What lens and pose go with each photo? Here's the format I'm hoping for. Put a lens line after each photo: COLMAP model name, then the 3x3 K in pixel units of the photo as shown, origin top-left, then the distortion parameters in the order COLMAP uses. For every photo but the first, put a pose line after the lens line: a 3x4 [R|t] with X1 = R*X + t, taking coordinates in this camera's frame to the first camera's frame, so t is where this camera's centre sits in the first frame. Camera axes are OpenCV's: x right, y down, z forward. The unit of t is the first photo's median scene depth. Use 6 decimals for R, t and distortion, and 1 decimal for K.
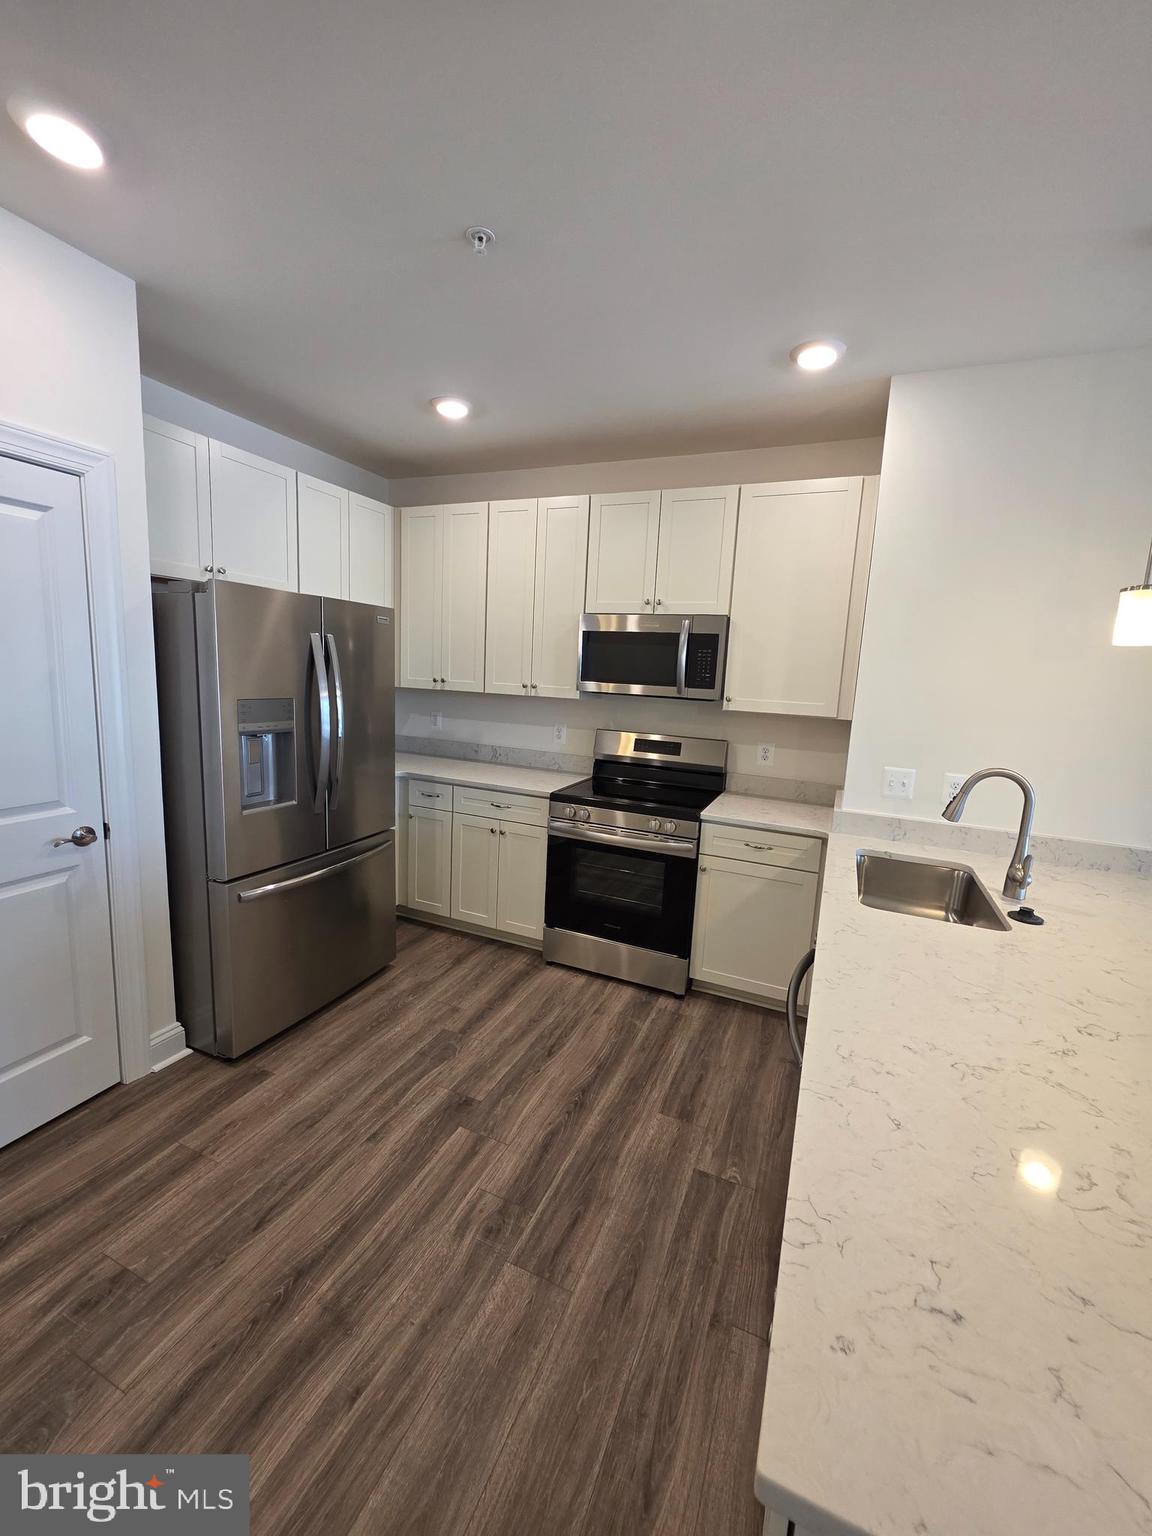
lens RADIAL K [[615.2, 0, 582.1], [0, 615.2, 765.6], [0, 0, 1]] dist [0.004048, -0.000071]
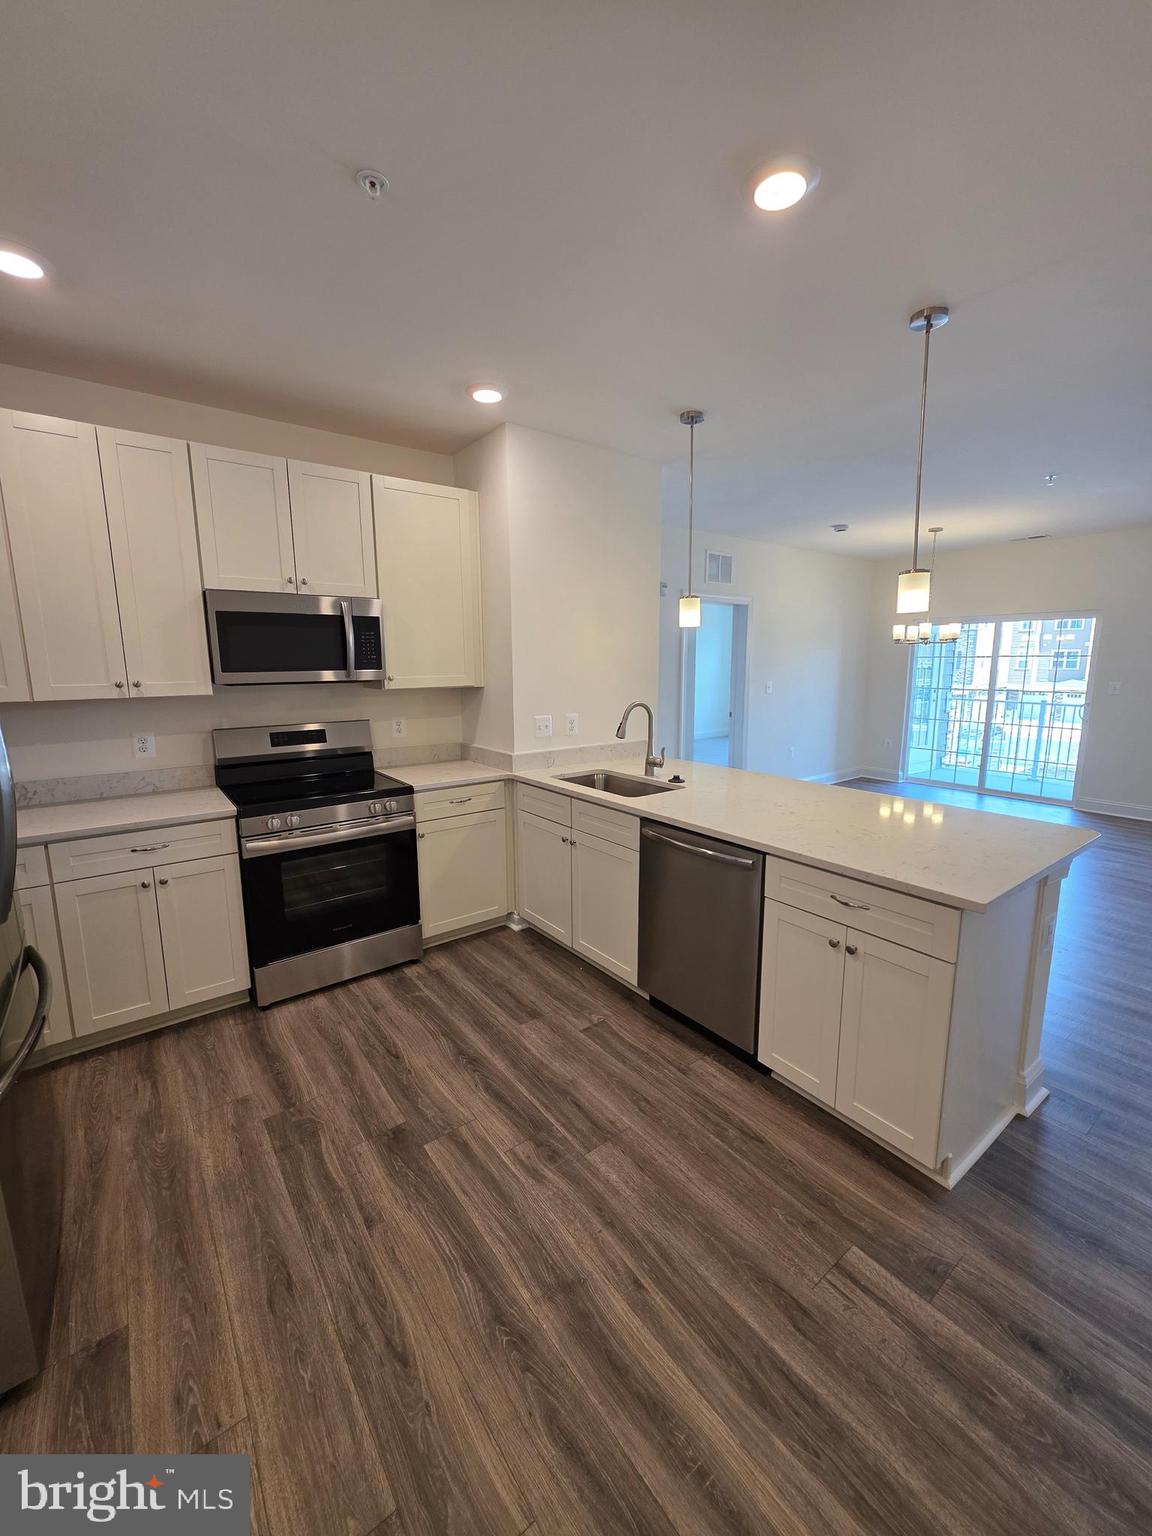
lens RADIAL K [[615.2, 0, 578.6], [0, 615.2, 767.1], [0, 0, 1]] dist [0.004048, -0.000071]
pose [[0.491625, -0.203118, 0.846787, -0.675025], [0.169901, 0.976102, 0.135496, -0.059700], [-0.854072, 0.077257, 0.514386, 0.236400]]
